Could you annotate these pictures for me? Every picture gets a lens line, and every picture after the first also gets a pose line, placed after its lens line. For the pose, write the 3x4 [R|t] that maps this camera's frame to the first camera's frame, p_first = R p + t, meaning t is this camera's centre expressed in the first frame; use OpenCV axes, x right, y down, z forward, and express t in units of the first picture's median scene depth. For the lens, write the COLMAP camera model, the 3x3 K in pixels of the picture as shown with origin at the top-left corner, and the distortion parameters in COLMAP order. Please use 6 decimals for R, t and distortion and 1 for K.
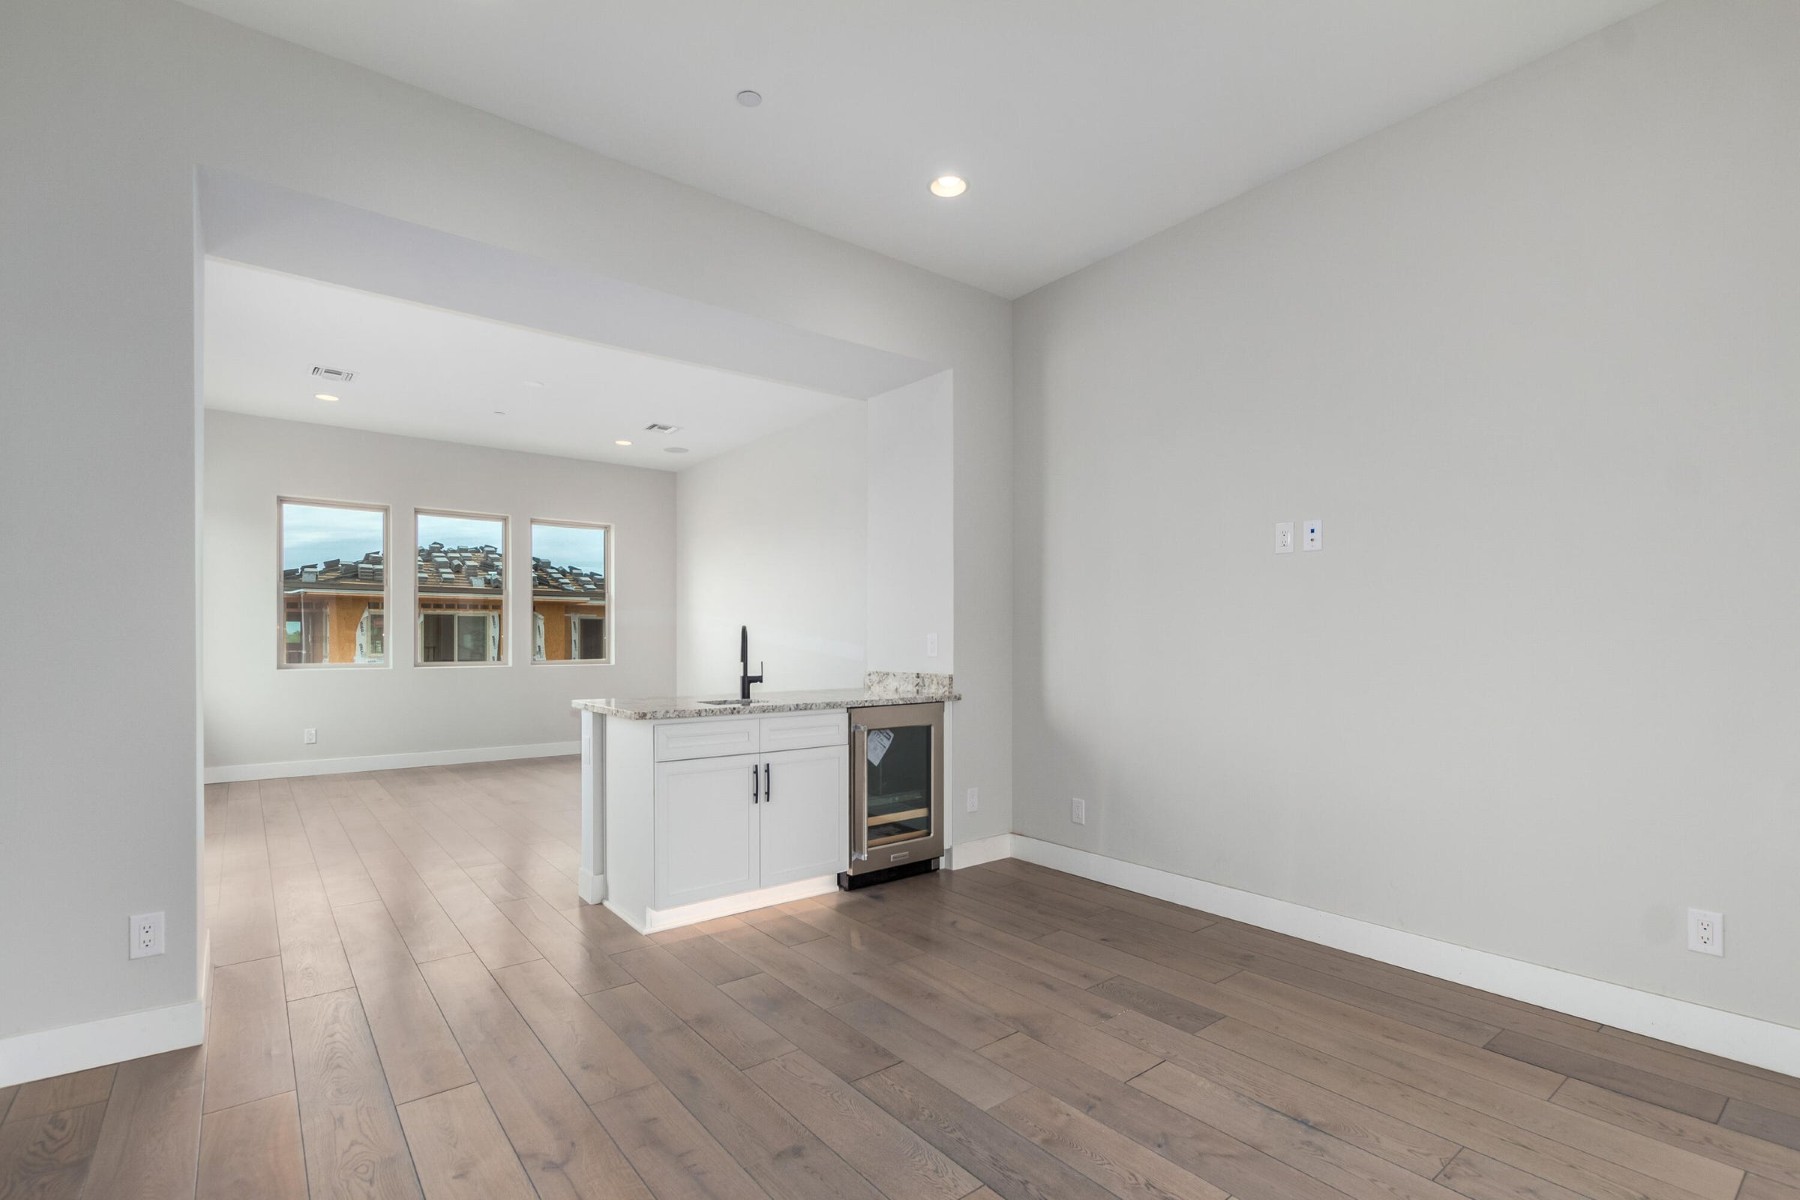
lens RADIAL K [[831.8, 0, 921.9], [0, 831.8, 637.2], [0, 0, 1]] dist [0.003344, -0.003296]
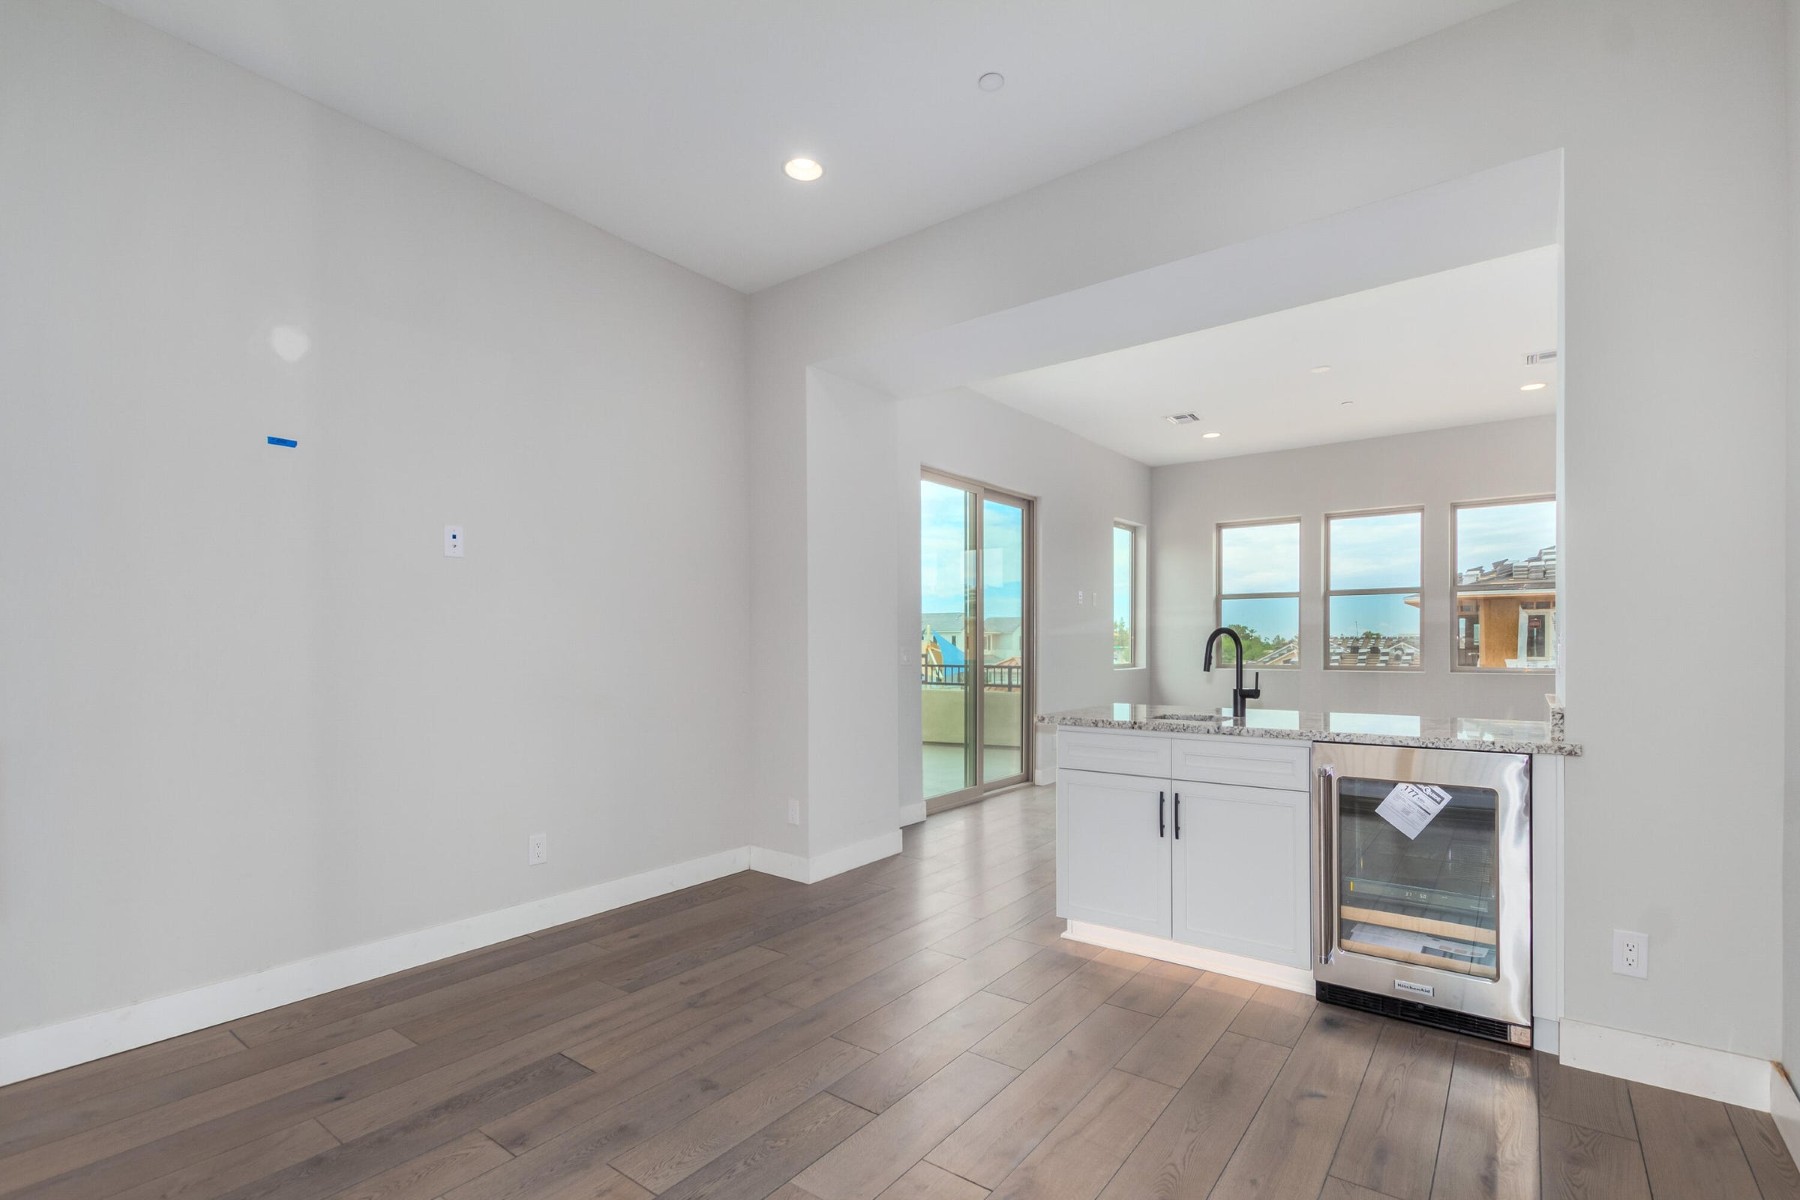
lens RADIAL K [[831.8, 0, 894.1], [0, 831.8, 648.2], [0, 0, 1]] dist [0.003344, -0.003296]
pose [[0.225011, 0.003016, -0.974351, 0.508262], [0.008443, 0.999952, 0.005045, -0.000322], [0.974320, -0.009362, 0.224975, 0.485062]]
